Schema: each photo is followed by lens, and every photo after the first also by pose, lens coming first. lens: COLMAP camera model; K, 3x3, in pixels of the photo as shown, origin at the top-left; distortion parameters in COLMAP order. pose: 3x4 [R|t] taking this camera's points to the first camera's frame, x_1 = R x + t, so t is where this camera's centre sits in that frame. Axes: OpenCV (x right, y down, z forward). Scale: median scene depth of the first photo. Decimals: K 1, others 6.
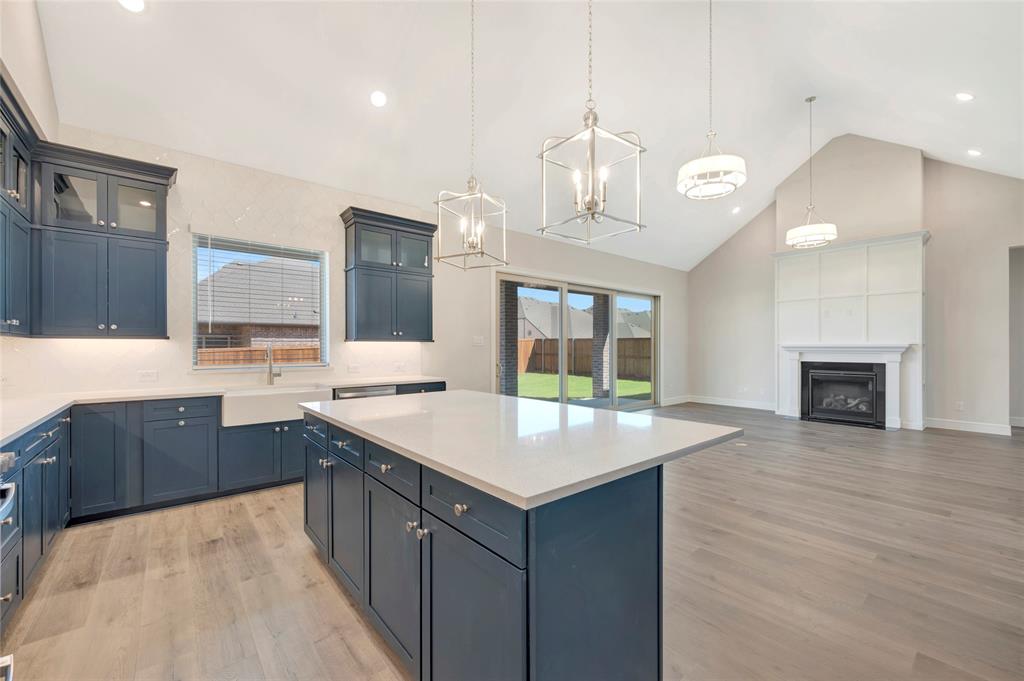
lens RADIAL K [[408.7, 0, 514.7], [0, 408.7, 345.9], [0, 0, 1]] dist [-0.001939, -0.000155]
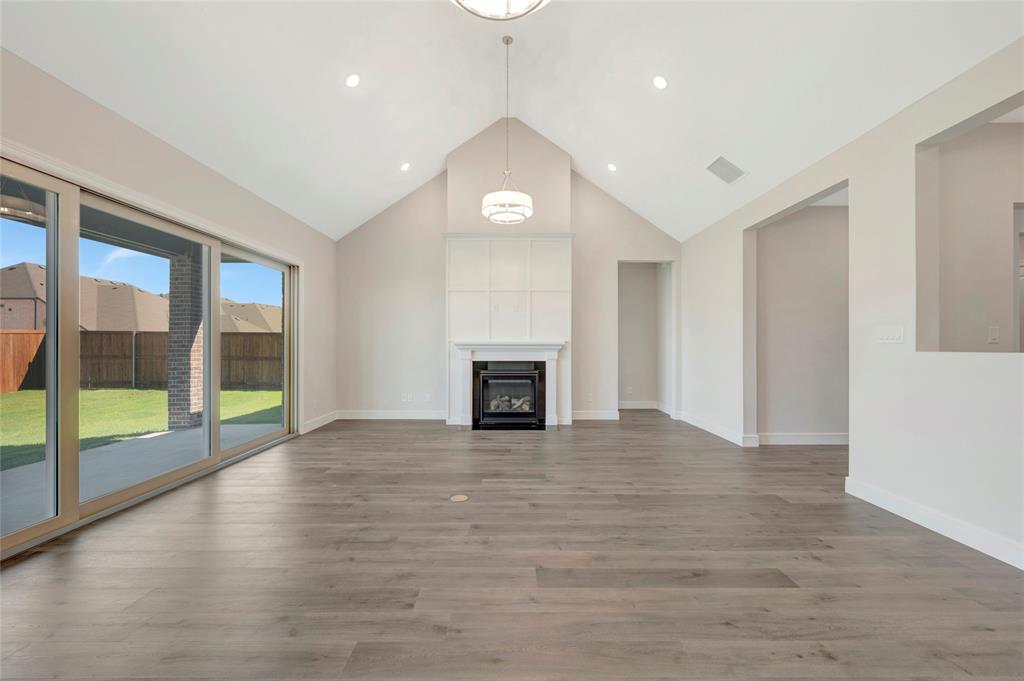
lens RADIAL K [[408.7, 0, 517.7], [0, 408.7, 344.7], [0, 0, 1]] dist [-0.001939, -0.000155]
pose [[0.633092, 0.000635, 0.774076, 0.086324], [-0.002840, 0.999995, 0.001501, 0.001374], [-0.774071, -0.003149, 0.633091, 0.375921]]
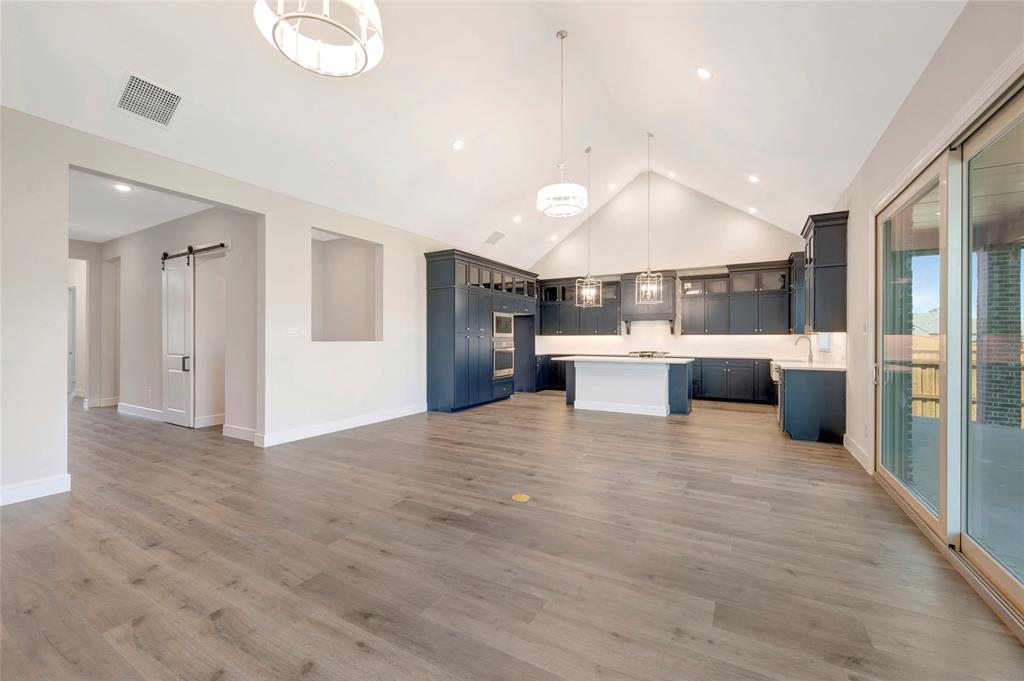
lens RADIAL K [[408.7, 0, 512.5], [0, 408.7, 340.7], [0, 0, 1]] dist [-0.001939, -0.000155]
pose [[-0.939752, 0.001878, -0.341853, 0.549853], [0.002933, 0.999992, -0.002569, 0.007702], [0.341845, -0.003417, -0.939750, 1.113183]]
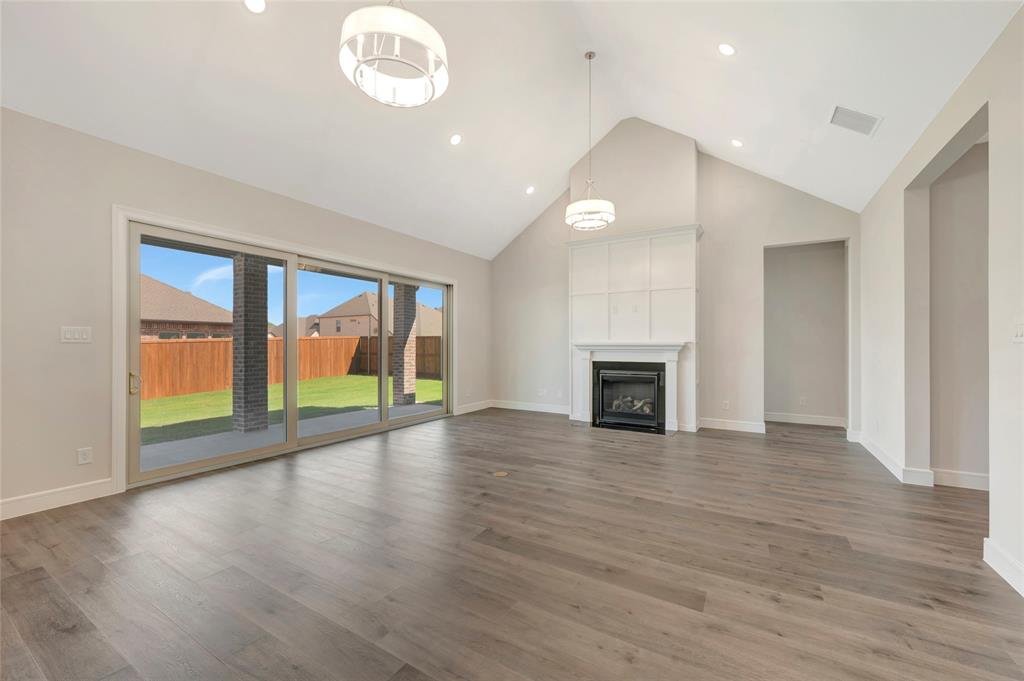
lens RADIAL K [[408.7, 0, 508.9], [0, 408.7, 343.8], [0, 0, 1]] dist [-0.001939, -0.000155]
pose [[0.945948, 0.000535, 0.324319, 0.230716], [-0.000099, 0.999999, -0.001359, 0.000802], [-0.324319, 0.001254, 0.945947, 0.198185]]
